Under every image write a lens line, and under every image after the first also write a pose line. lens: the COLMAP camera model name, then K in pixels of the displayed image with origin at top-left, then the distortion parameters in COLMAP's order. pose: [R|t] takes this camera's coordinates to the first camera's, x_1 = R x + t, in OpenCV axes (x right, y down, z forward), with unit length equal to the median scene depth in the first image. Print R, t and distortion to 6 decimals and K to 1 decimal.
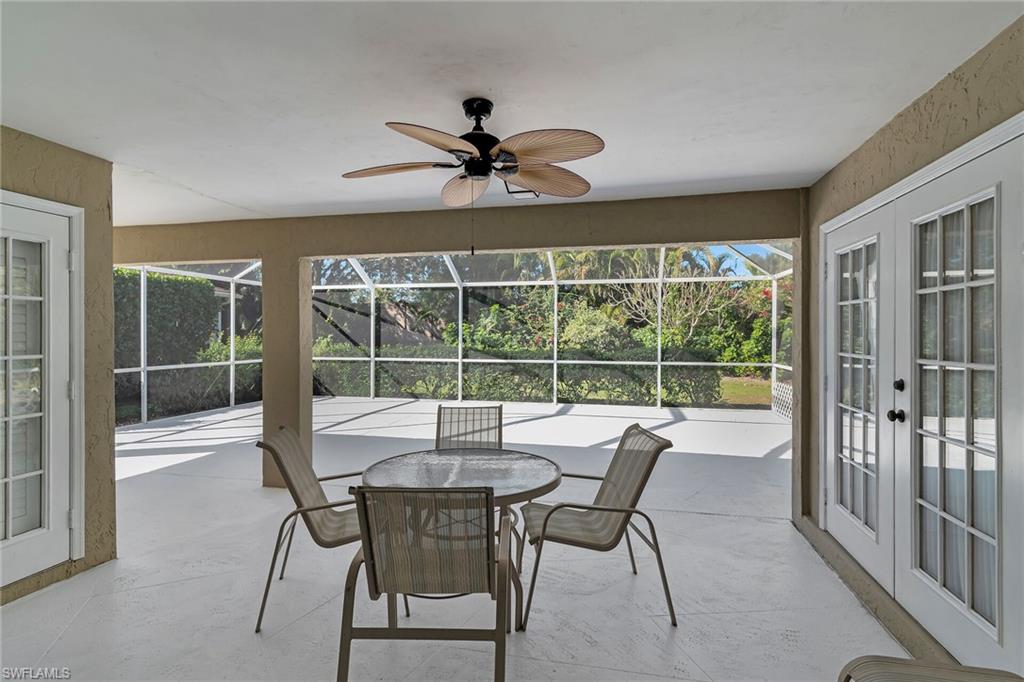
lens RADIAL K [[514.4, 0, 513.2], [0, 514.4, 333.0], [0, 0, 1]] dist [0.001847, 0.000192]
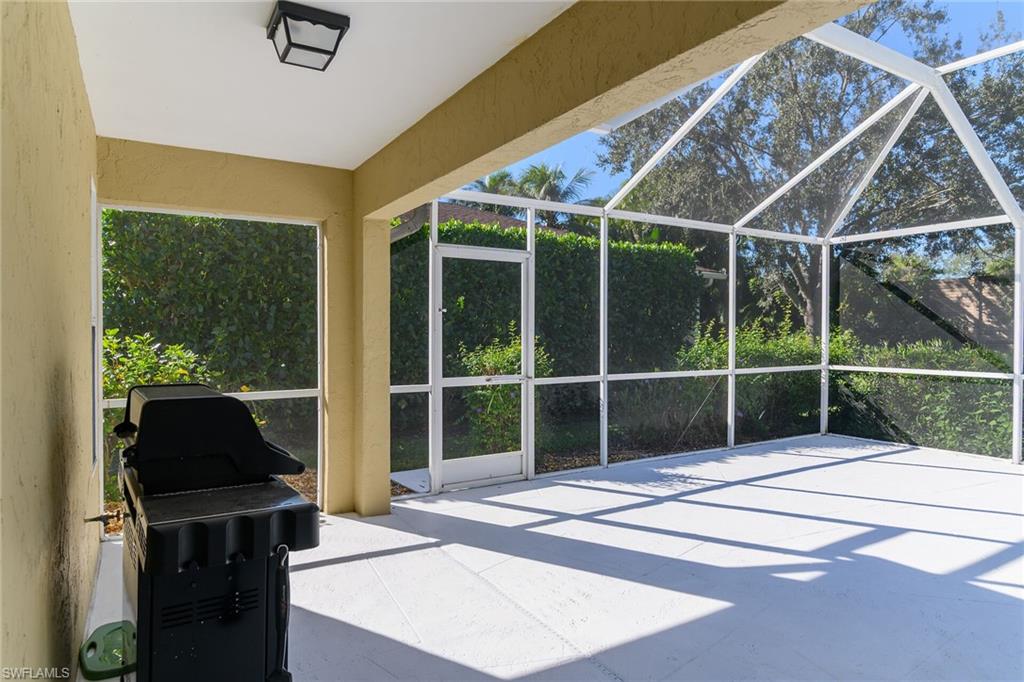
lens RADIAL K [[611.3, 0, 512.0], [0, 611.3, 336.7], [0, 0, 1]] dist [0.019210, 0.000651]
pose [[0.698008, 0.008618, -0.716038, -0.190488], [-0.001118, 0.999939, 0.010946, 0.008939], [0.716089, -0.006840, 0.697975, 0.289630]]
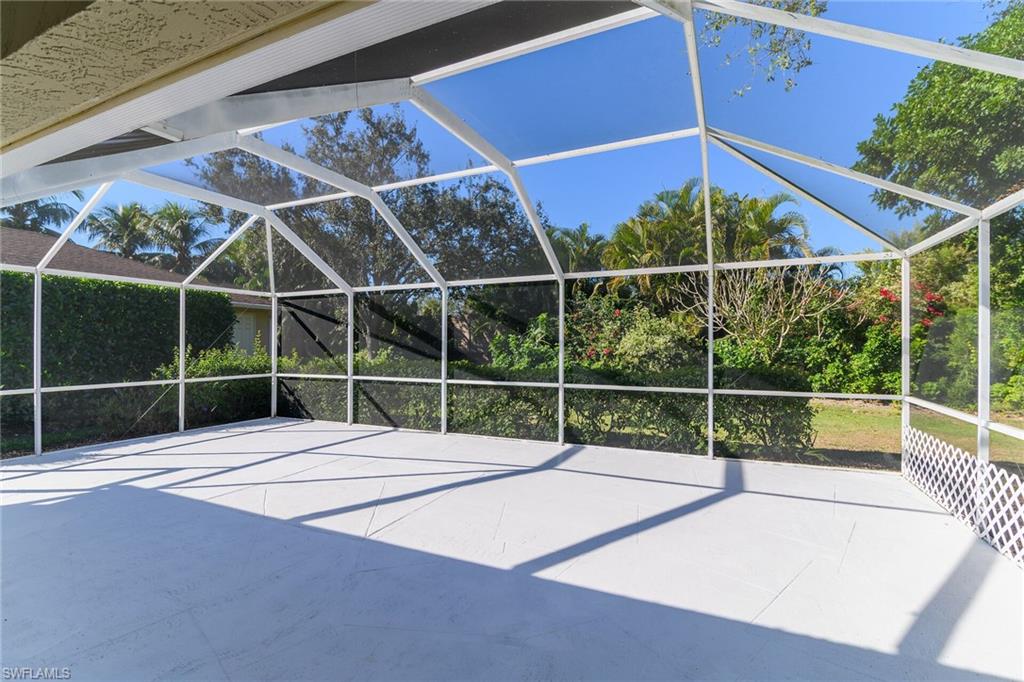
lens RADIAL K [[478.5, 0, 505.3], [0, 478.5, 342.2], [0, 0, 1]] dist [-0.023310, 0.000063]
pose [[0.976657, -0.003623, -0.214772, 0.136206], [0.002816, 0.999988, -0.004062, -0.002561], [0.214784, 0.003362, 0.976656, 0.292844]]
